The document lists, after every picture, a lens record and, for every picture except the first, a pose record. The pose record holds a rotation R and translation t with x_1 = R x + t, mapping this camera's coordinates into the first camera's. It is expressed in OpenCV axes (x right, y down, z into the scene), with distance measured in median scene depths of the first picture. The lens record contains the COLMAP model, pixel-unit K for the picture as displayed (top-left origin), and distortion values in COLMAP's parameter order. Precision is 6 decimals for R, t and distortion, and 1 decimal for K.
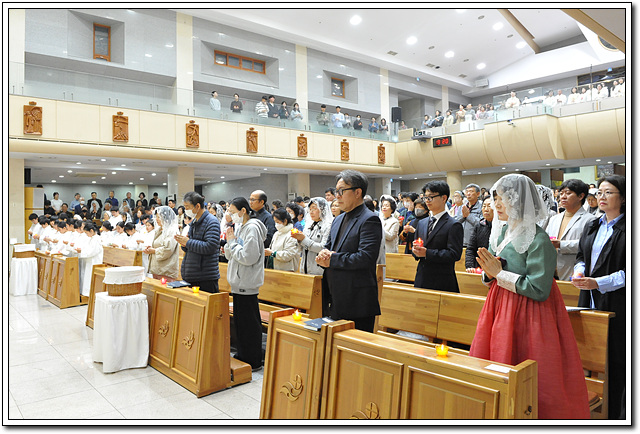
lens RADIAL K [[493.3, 0, 320.5], [0, 493.3, 205.8], [0, 0, 1]] dist [-0.034249, -0.004813]
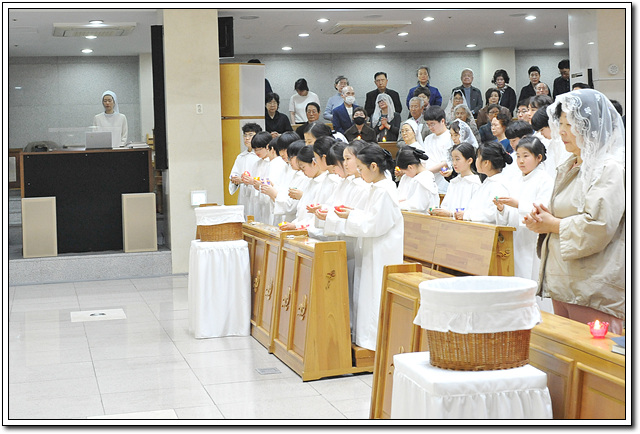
lens RADIAL K [[1081.9, 0, 320.0], [0, 1081.9, 217.0], [0, 0, 1]] dist [-0.017669, -0.039559]
pose [[0.883534, 0.014308, -0.468148, -0.132579], [0.025389, 0.996601, 0.078376, 0.022177], [0.467677, -0.081133, 0.880168, 0.276950]]
